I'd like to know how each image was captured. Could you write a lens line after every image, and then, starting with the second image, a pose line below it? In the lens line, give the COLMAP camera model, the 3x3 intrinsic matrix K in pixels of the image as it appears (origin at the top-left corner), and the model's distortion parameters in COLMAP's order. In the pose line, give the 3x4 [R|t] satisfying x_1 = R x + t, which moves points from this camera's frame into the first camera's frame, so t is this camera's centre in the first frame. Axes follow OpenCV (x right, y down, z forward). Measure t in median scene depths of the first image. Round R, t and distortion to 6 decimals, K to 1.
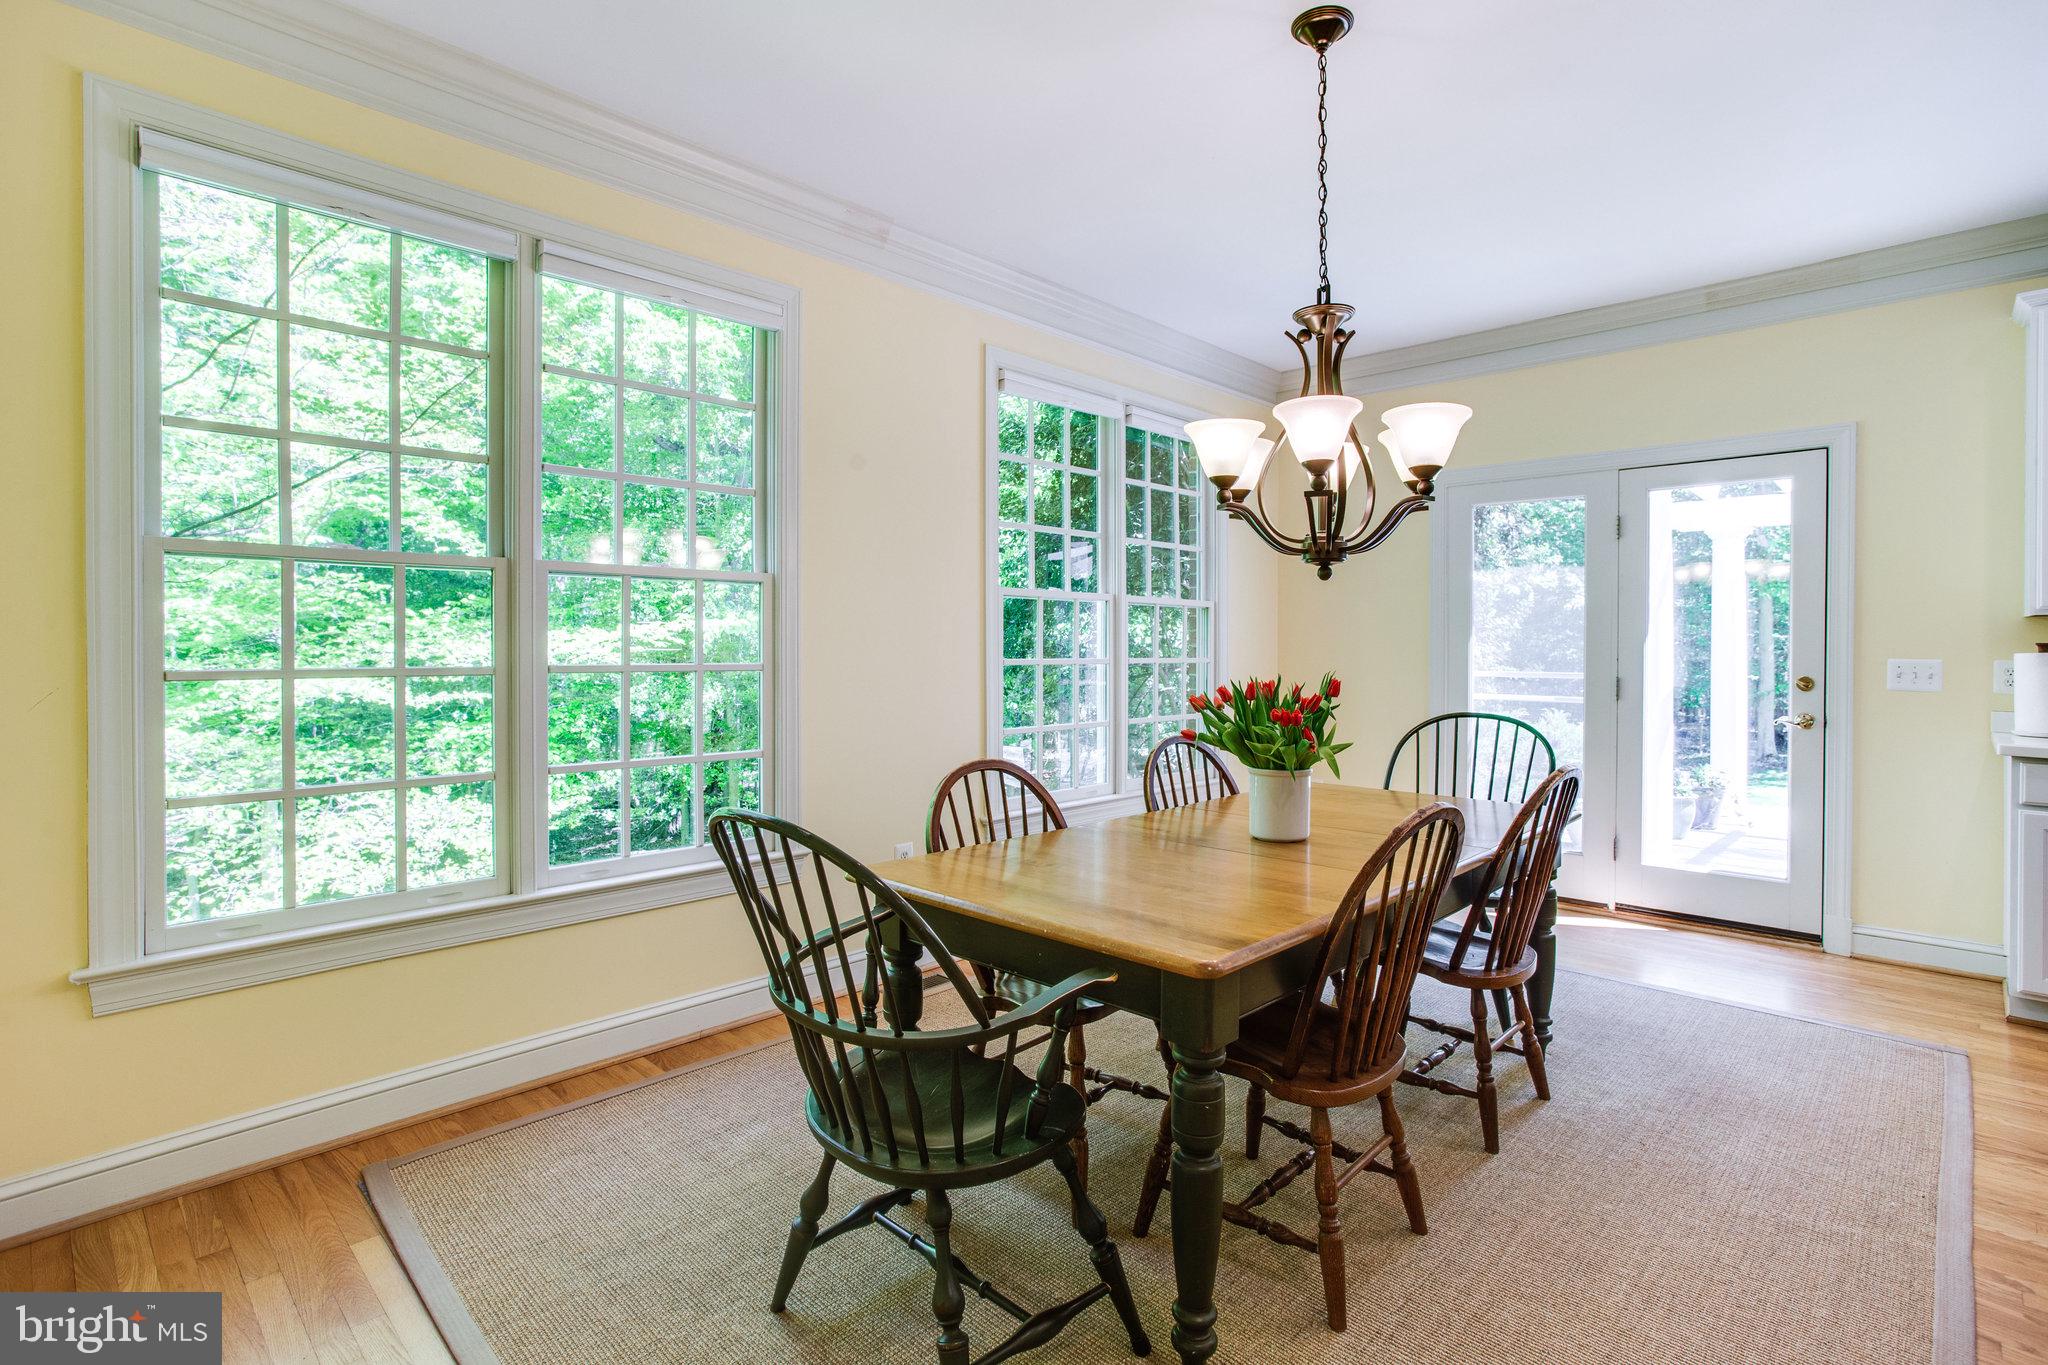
lens RADIAL K [[1020.6, 0, 1048.7], [0, 1020.6, 677.5], [0, 0, 1]] dist [-0.001944, 0.000105]
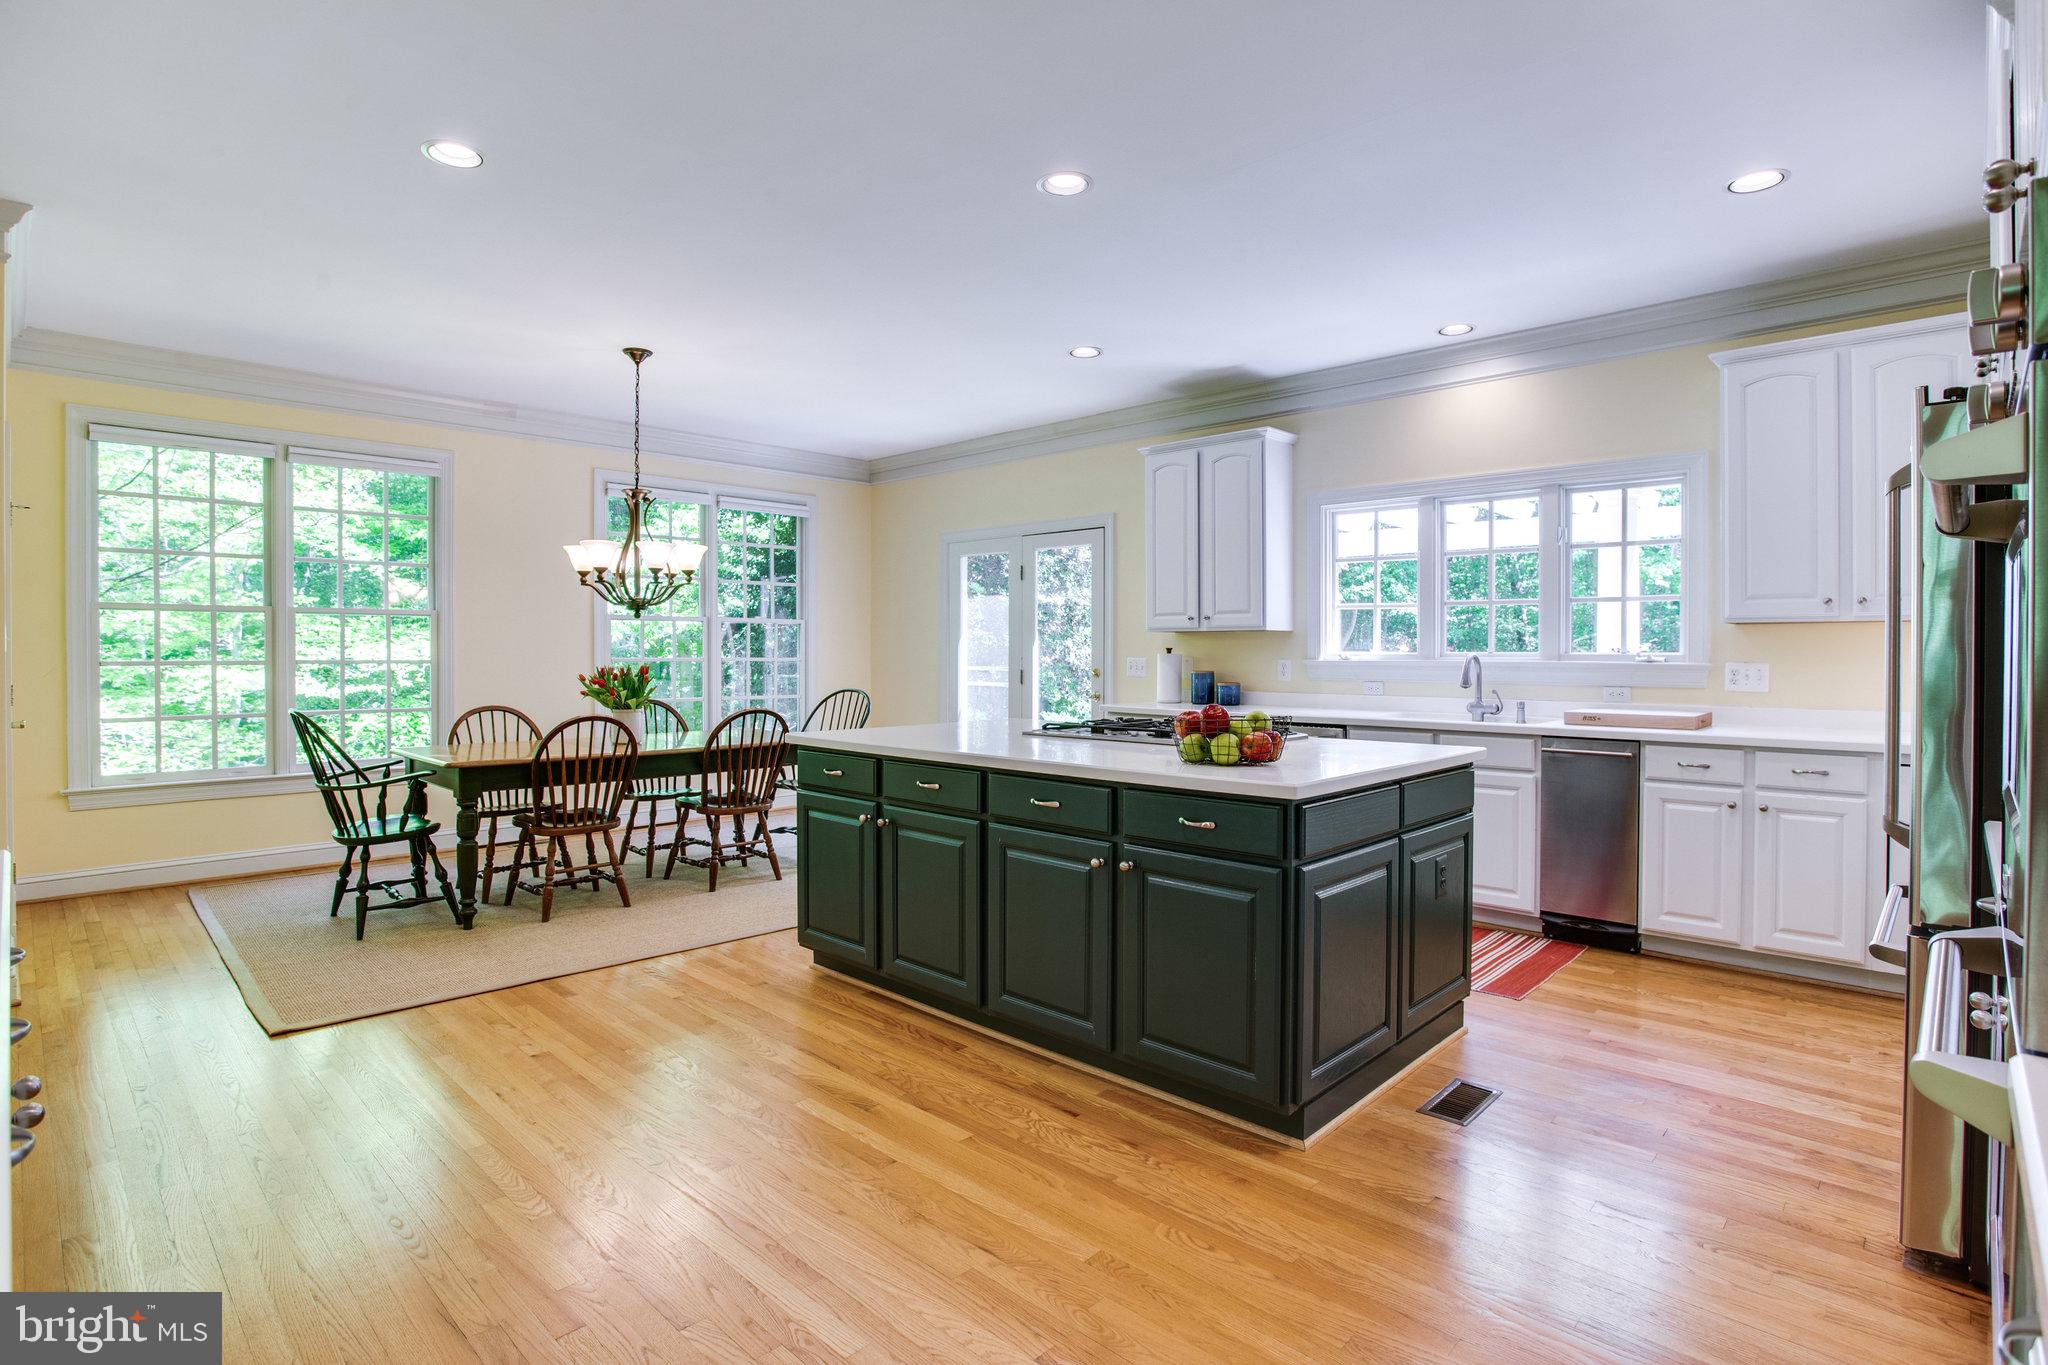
lens RADIAL K [[1020.6, 0, 1048.7], [0, 1020.6, 677.5], [0, 0, 1]] dist [-0.001944, 0.000105]
pose [[0.999956, -0.000328, 0.009374, 1.053082], [0.000335, 1.000000, -0.000731, 0.022594], [-0.009374, 0.000734, 0.999956, -1.112380]]
